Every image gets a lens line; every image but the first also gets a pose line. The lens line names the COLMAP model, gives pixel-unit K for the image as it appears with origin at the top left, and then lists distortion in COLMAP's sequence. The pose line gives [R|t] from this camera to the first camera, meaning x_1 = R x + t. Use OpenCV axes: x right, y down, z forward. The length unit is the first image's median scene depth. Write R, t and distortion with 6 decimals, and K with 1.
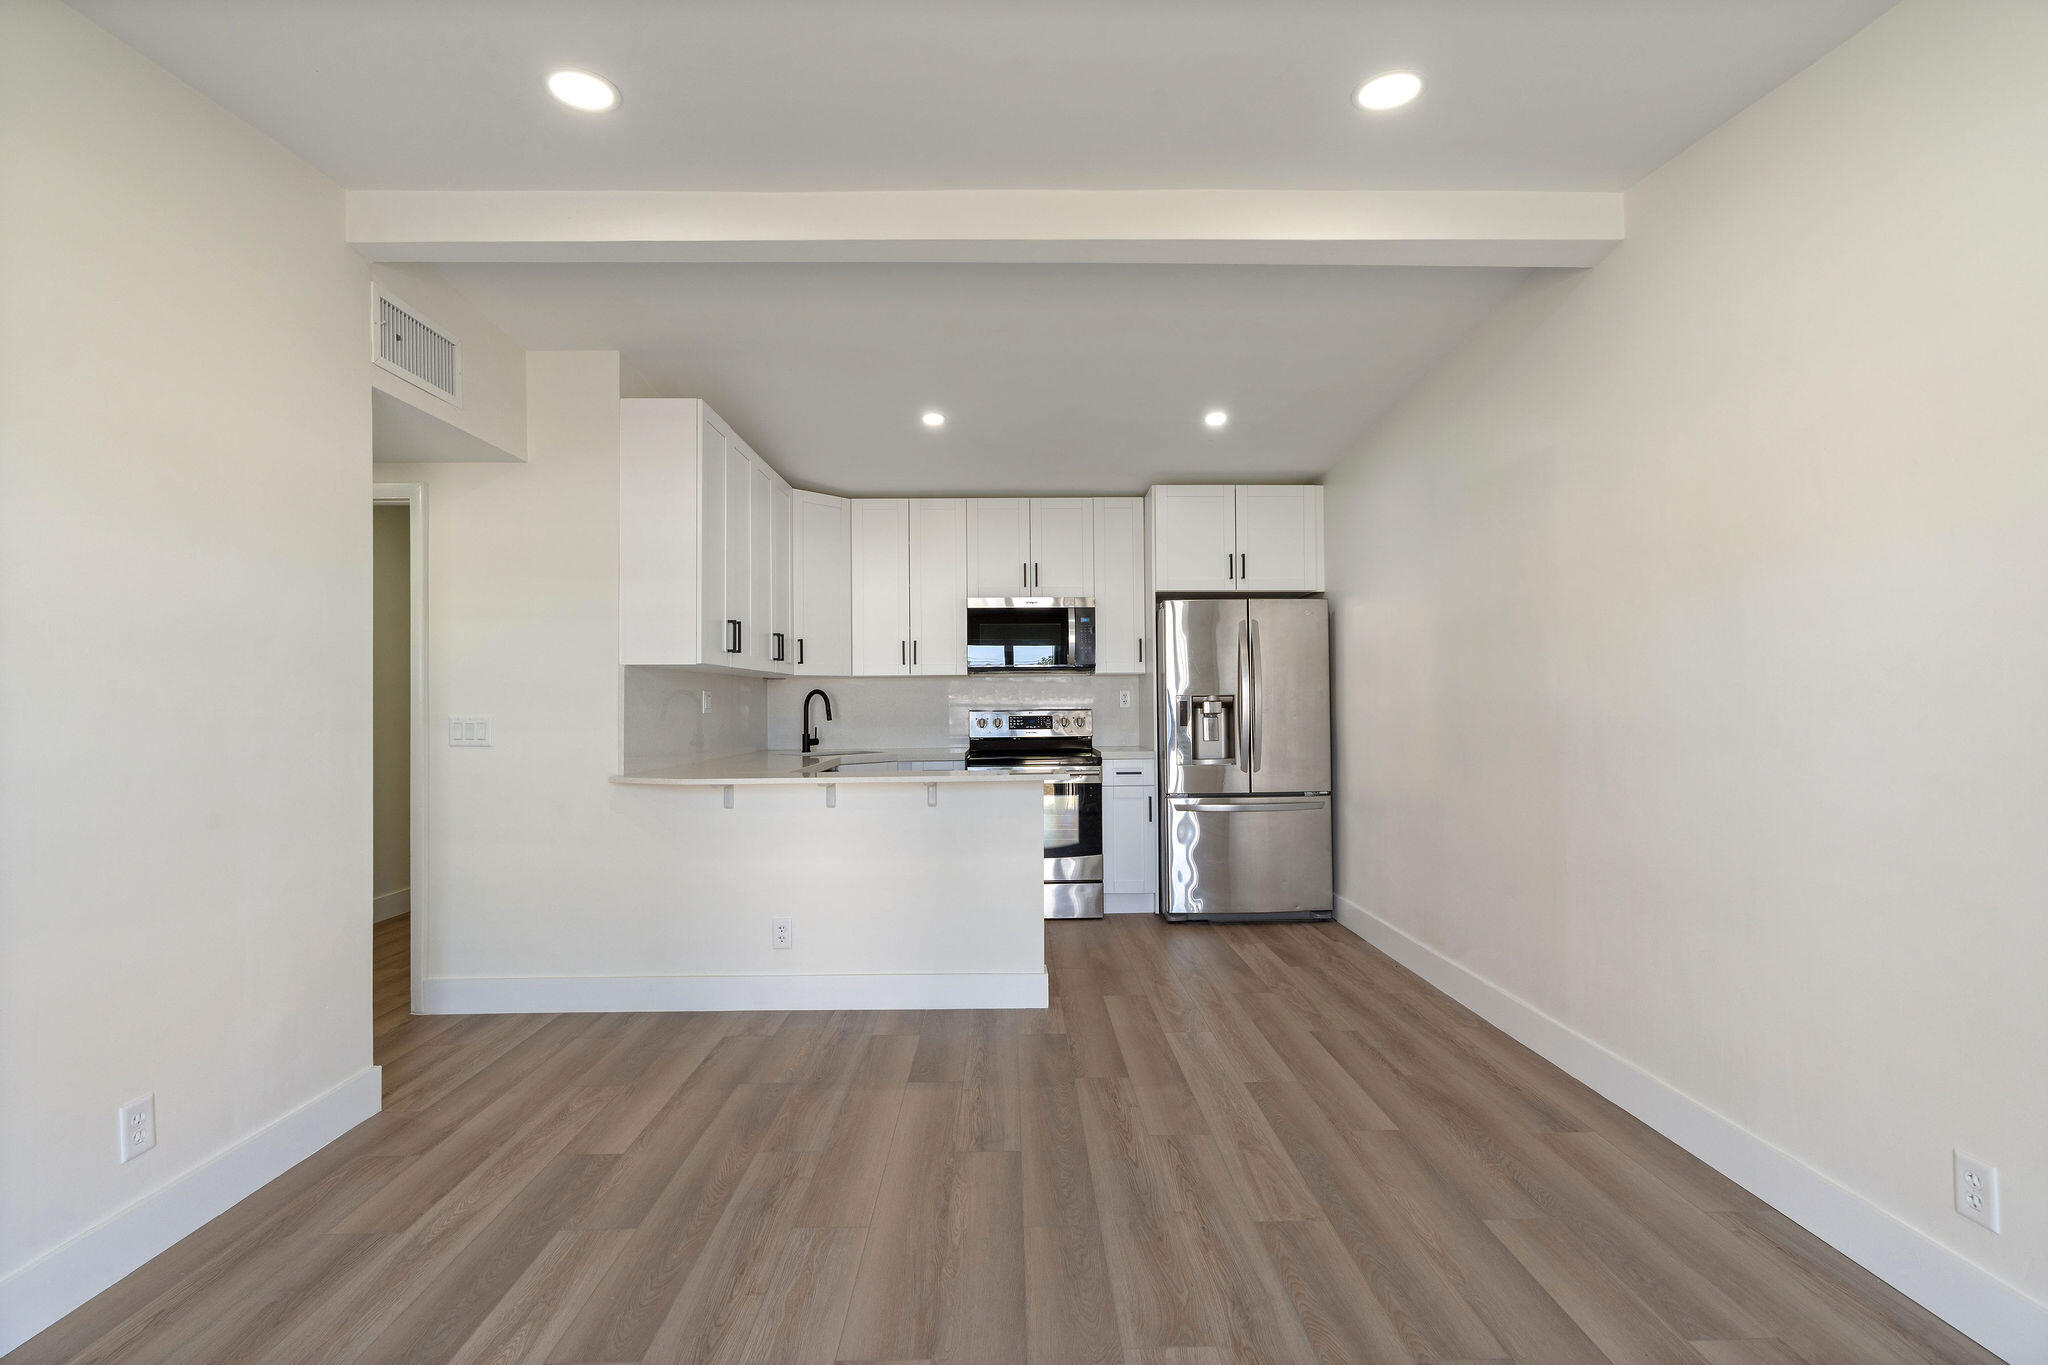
lens RADIAL K [[927.8, 0, 1028.4], [0, 927.8, 680.9], [0, 0, 1]] dist [-0.008794, 0.003401]
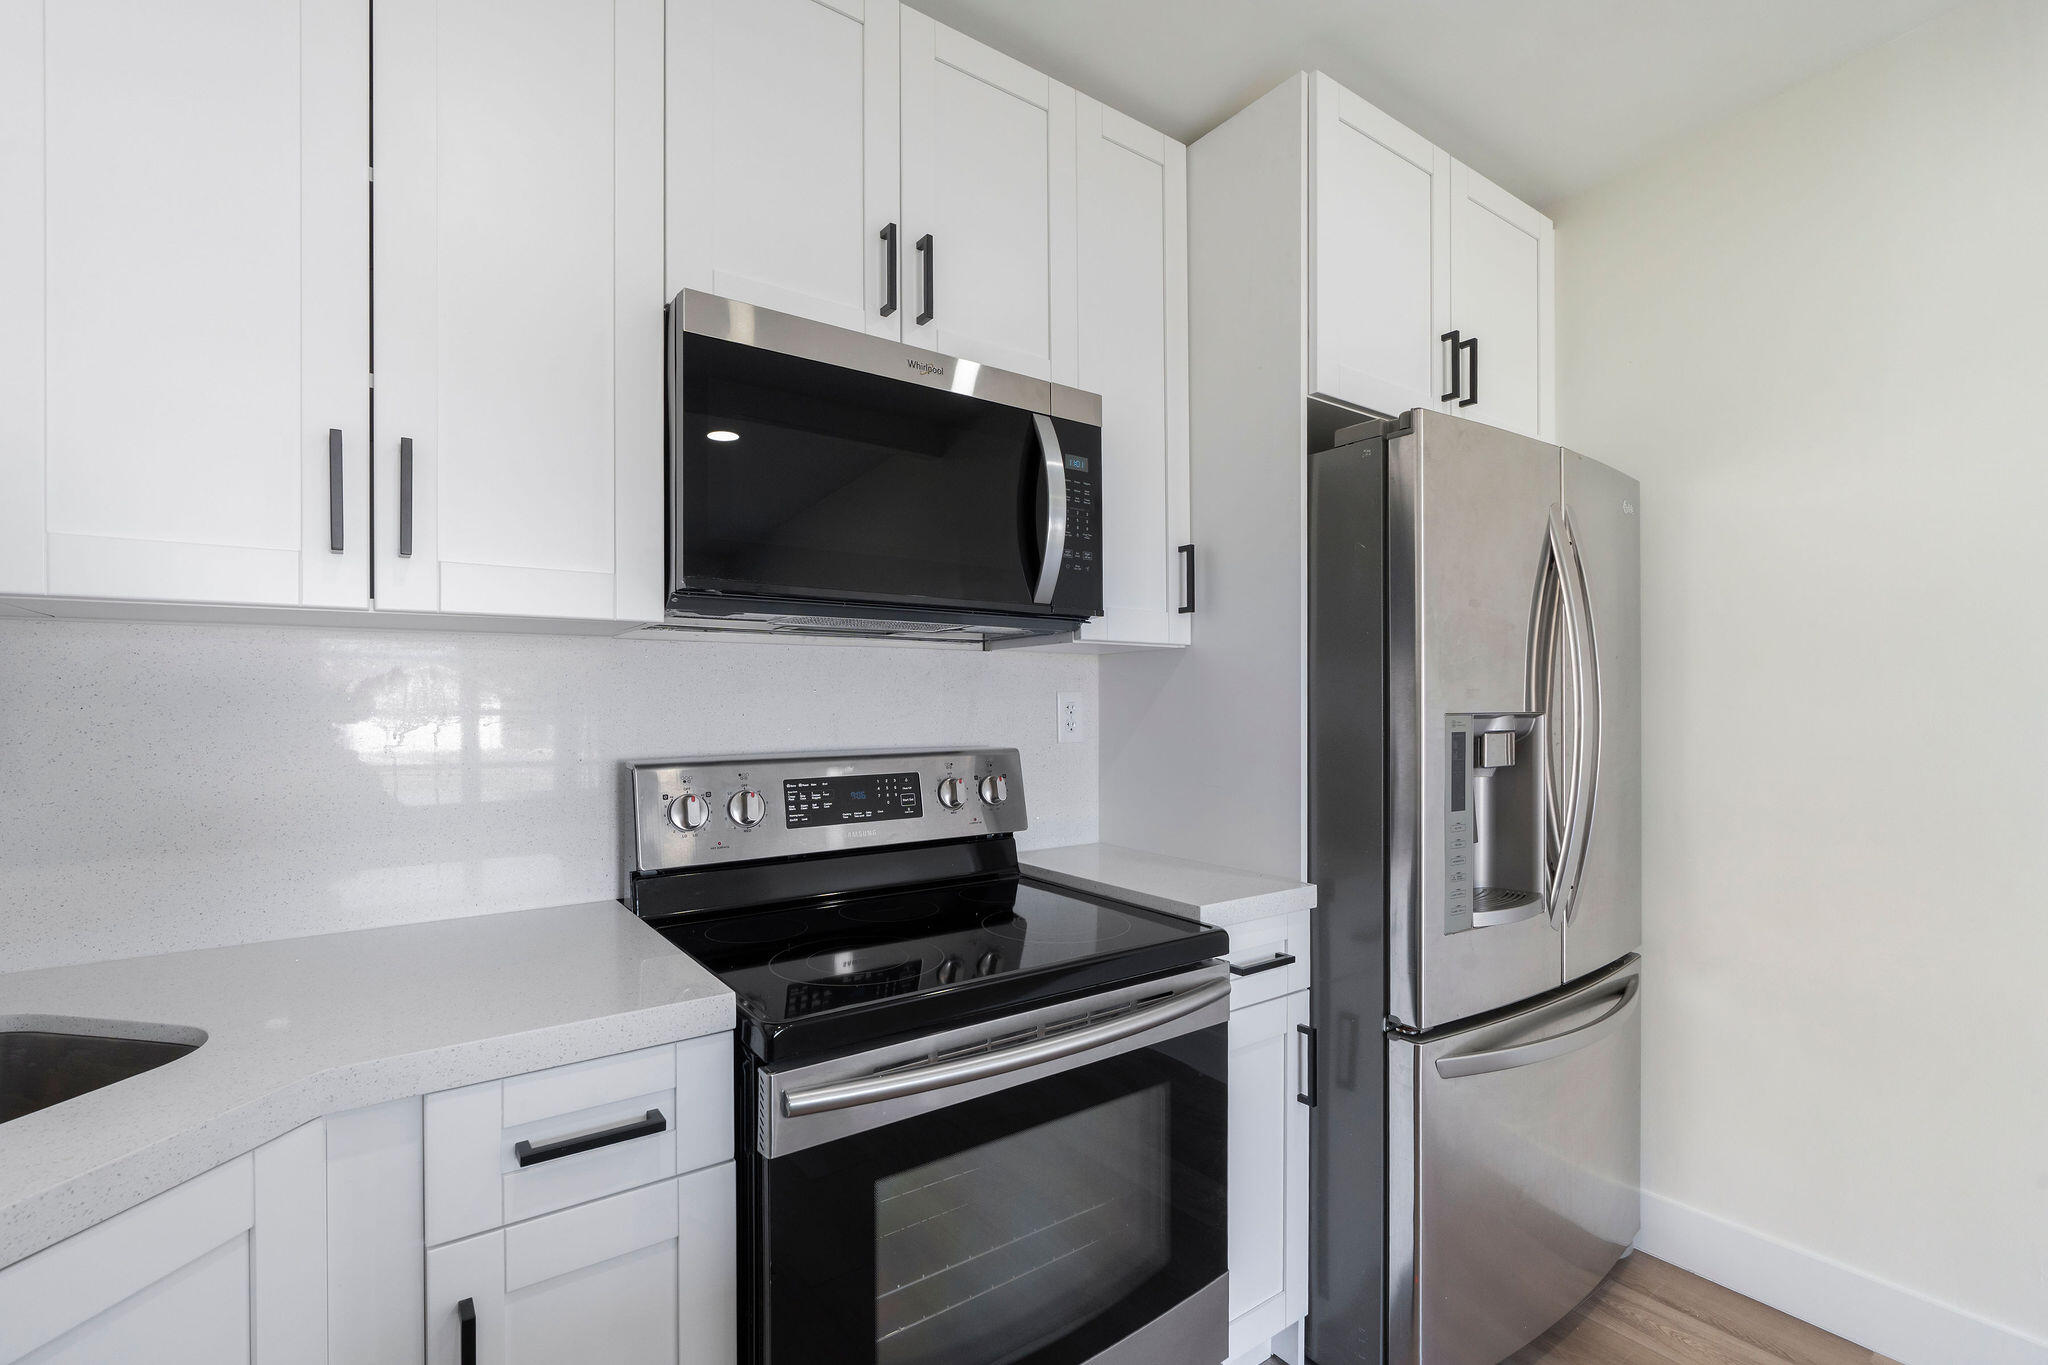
lens RADIAL K [[927.8, 0, 1033.9], [0, 927.8, 699.8], [0, 0, 1]] dist [-0.008794, 0.003401]
pose [[0.817629, 0.009505, 0.575667, -0.206584], [-0.020724, 0.999702, 0.012929, 0.014162], [-0.575373, -0.022501, 0.817582, 1.242532]]
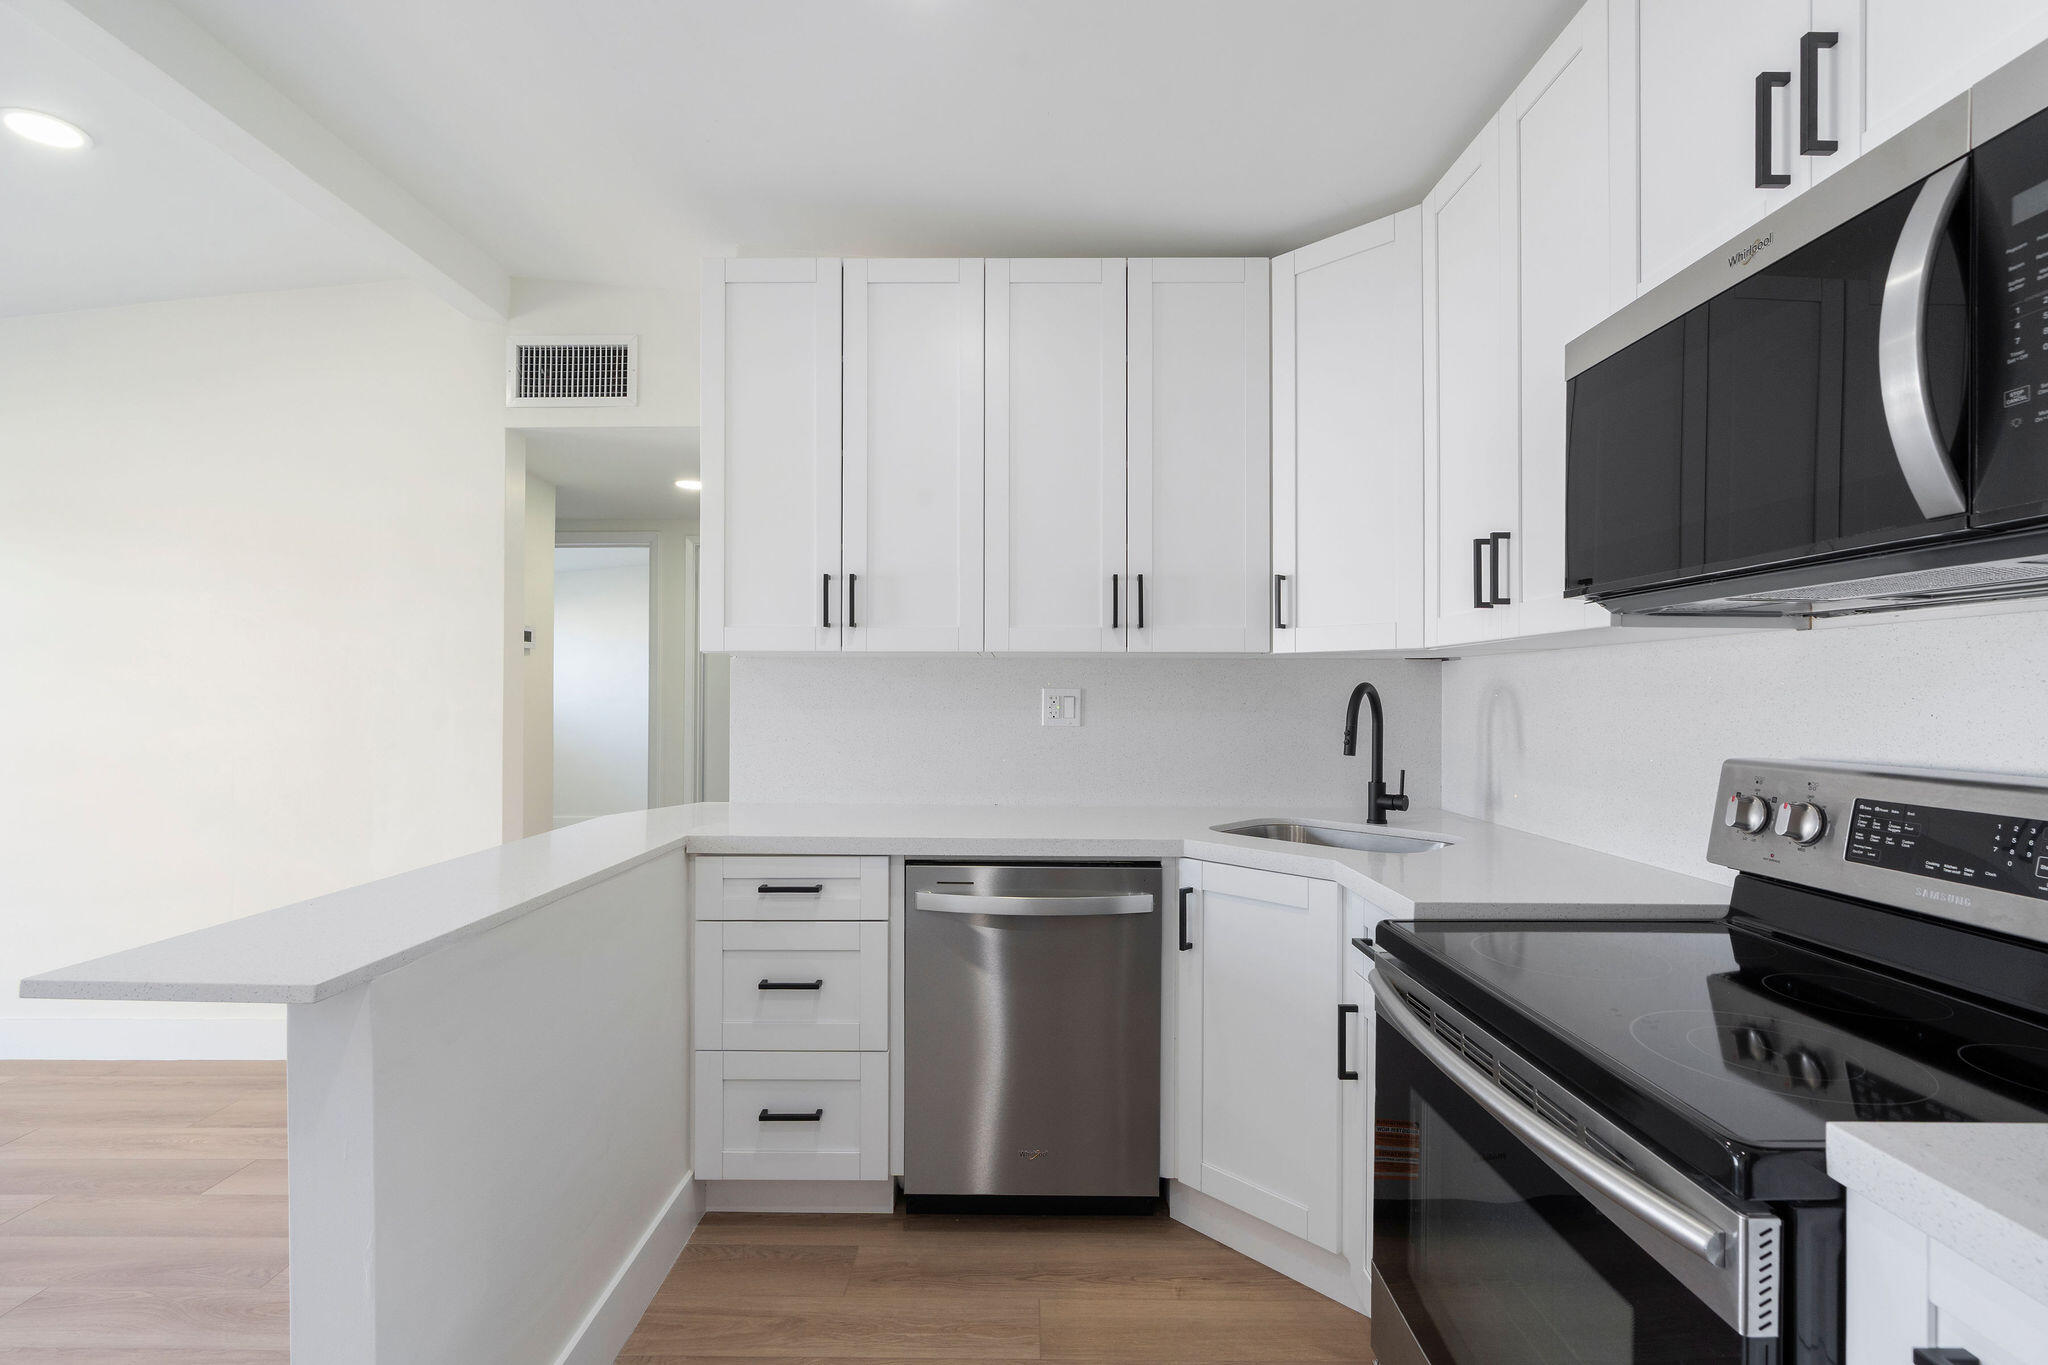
lens RADIAL K [[927.8, 0, 1020.5], [0, 927.8, 682.8], [0, 0, 1]] dist [-0.008794, 0.003401]
pose [[-0.030658, -0.005898, -0.999513, 0.347004], [0.018950, 0.999799, -0.006481, 0.014168], [0.999350, -0.019139, -0.030540, 1.385971]]
